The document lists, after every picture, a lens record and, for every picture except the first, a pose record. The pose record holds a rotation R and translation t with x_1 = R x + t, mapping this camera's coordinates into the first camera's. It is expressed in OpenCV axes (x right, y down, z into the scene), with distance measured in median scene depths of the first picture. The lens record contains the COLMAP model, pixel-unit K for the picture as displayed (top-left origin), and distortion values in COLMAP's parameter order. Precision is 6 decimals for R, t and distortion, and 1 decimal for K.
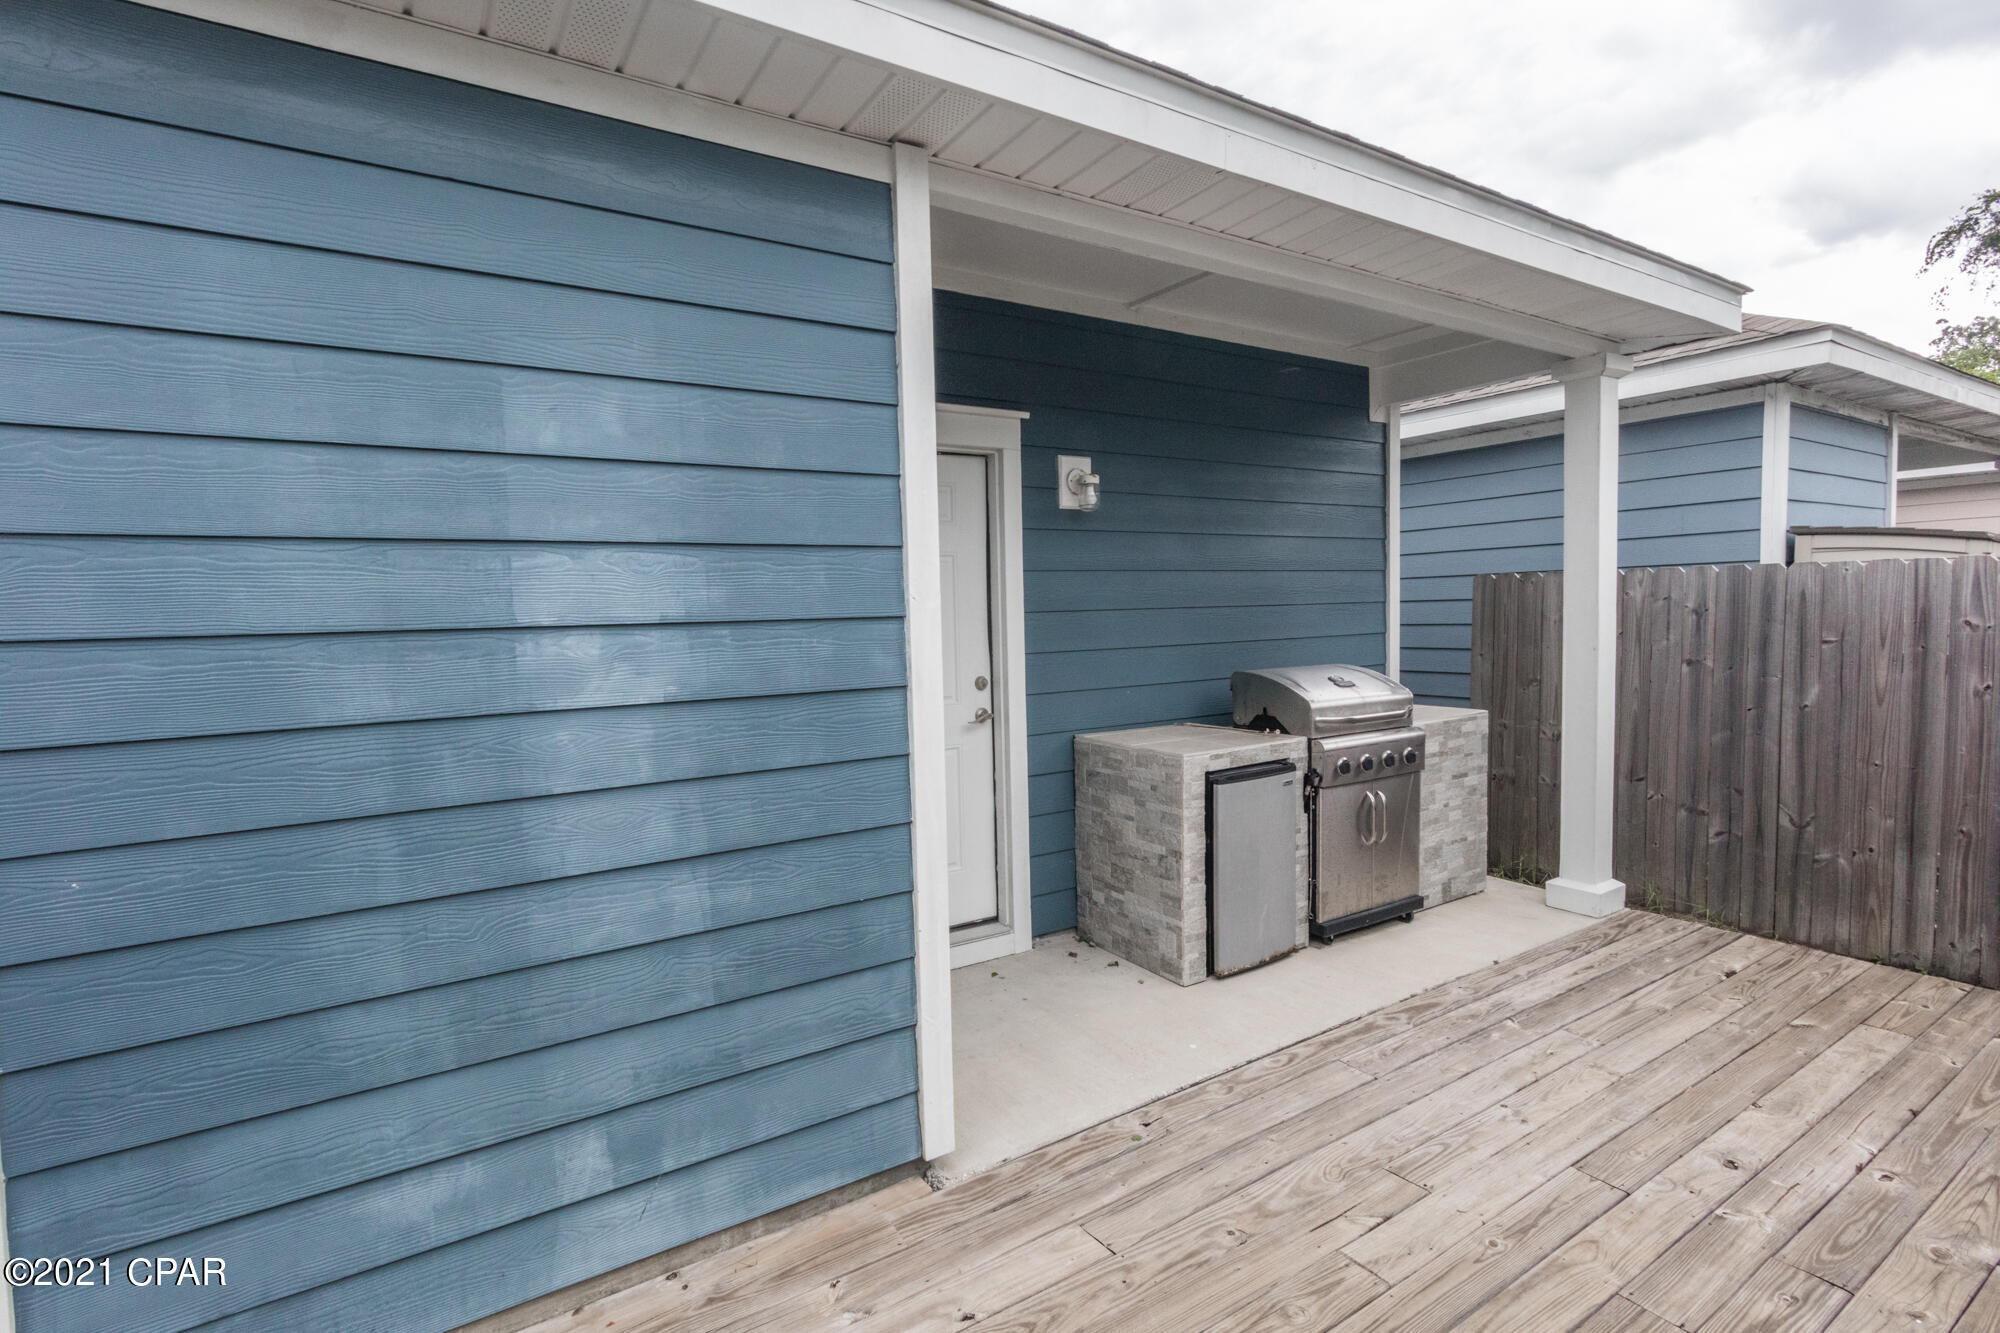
lens RADIAL K [[961.2, 0, 992.1], [0, 961.2, 666.1], [0, 0, 1]] dist [0.001903, 0.000410]
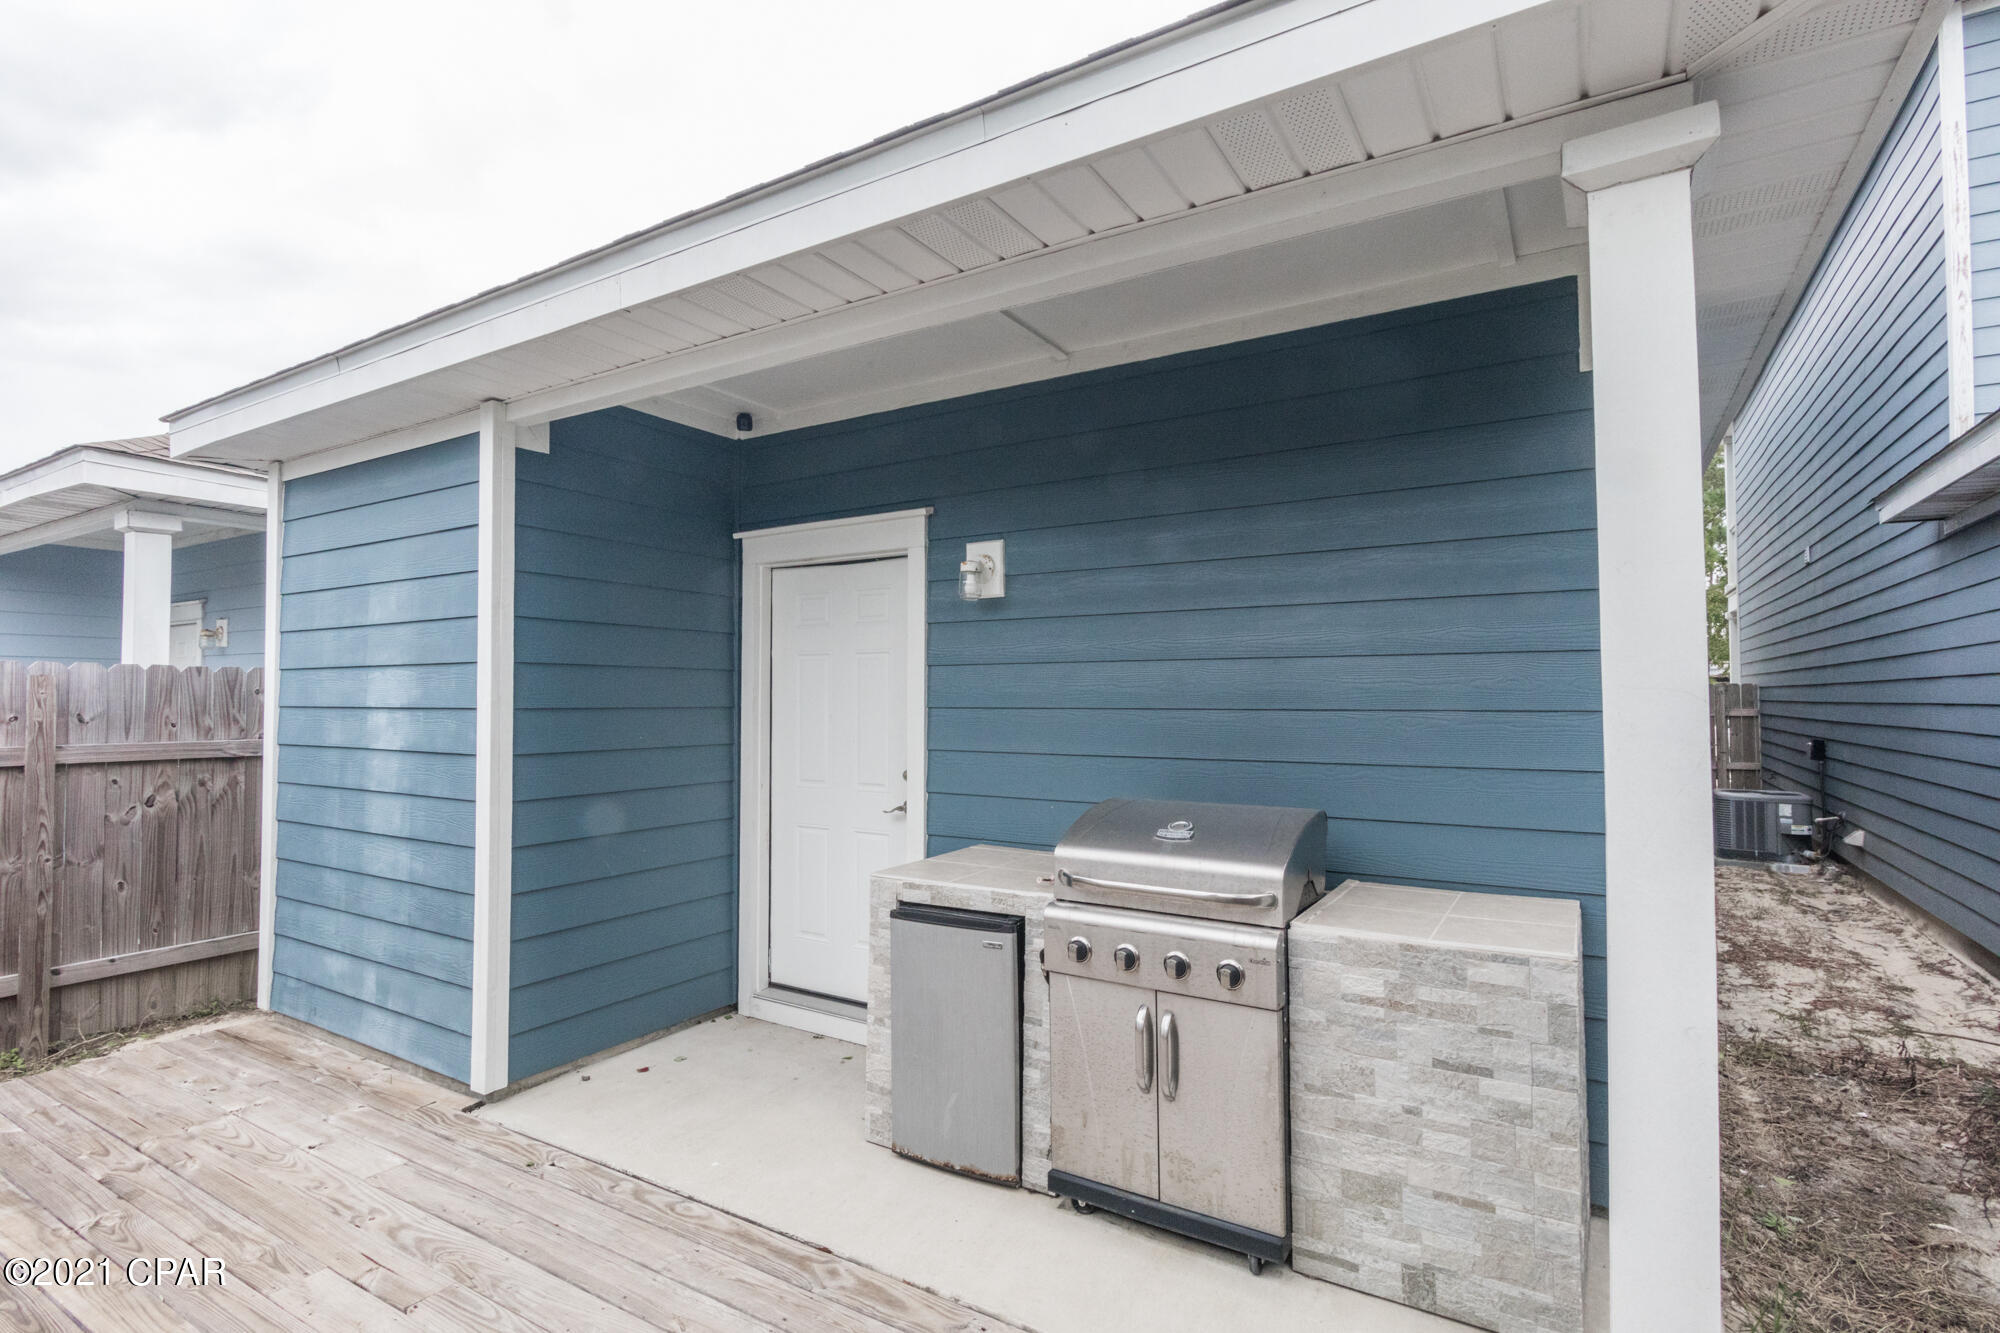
lens RADIAL K [[961.2, 0, 992.1], [0, 961.2, 666.1], [0, 0, 1]] dist [0.001903, 0.000410]
pose [[0.432257, -0.004174, -0.901741, 0.937577], [-0.064550, 0.997281, -0.035559, -0.066778], [0.899437, 0.073578, 0.430812, 0.623874]]
